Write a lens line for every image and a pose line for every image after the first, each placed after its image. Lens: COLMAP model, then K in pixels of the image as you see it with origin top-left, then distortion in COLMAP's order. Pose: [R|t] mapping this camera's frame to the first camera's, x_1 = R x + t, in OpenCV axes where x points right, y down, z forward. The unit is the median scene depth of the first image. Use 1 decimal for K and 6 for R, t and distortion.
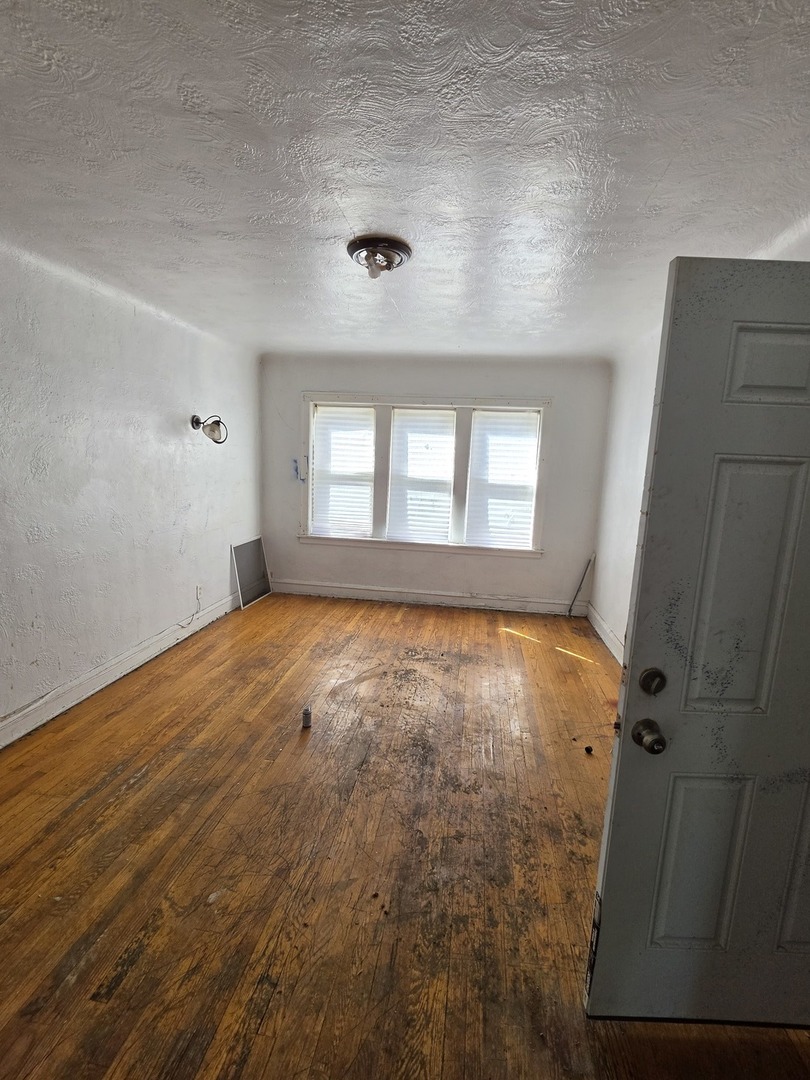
lens RADIAL K [[467.5, 0, 406.5], [0, 467.5, 539.4], [0, 0, 1]] dist [-0.008865, 0.002706]
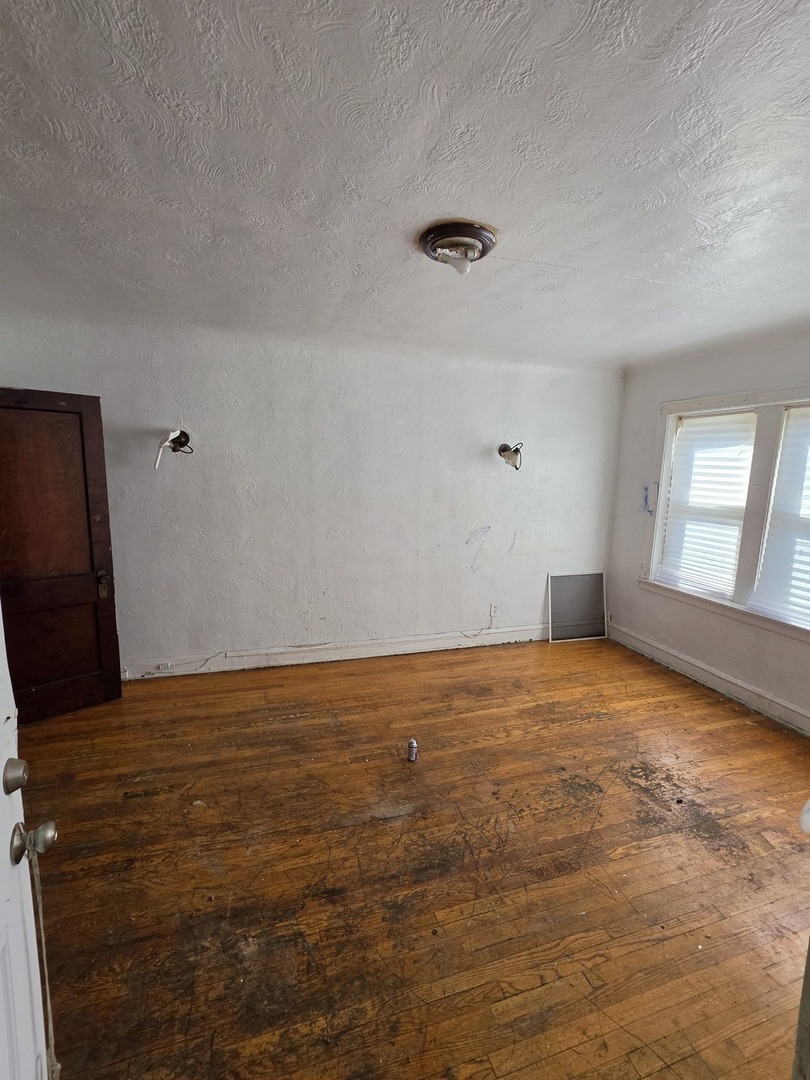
lens RADIAL K [[467.5, 0, 411.6], [0, 467.5, 539.3], [0, 0, 1]] dist [-0.008865, 0.002706]
pose [[0.440395, 0.107494, -0.891346, 0.379874], [-0.159343, 0.986403, 0.040230, -0.055134], [0.883551, 0.124313, 0.451536, 0.323646]]
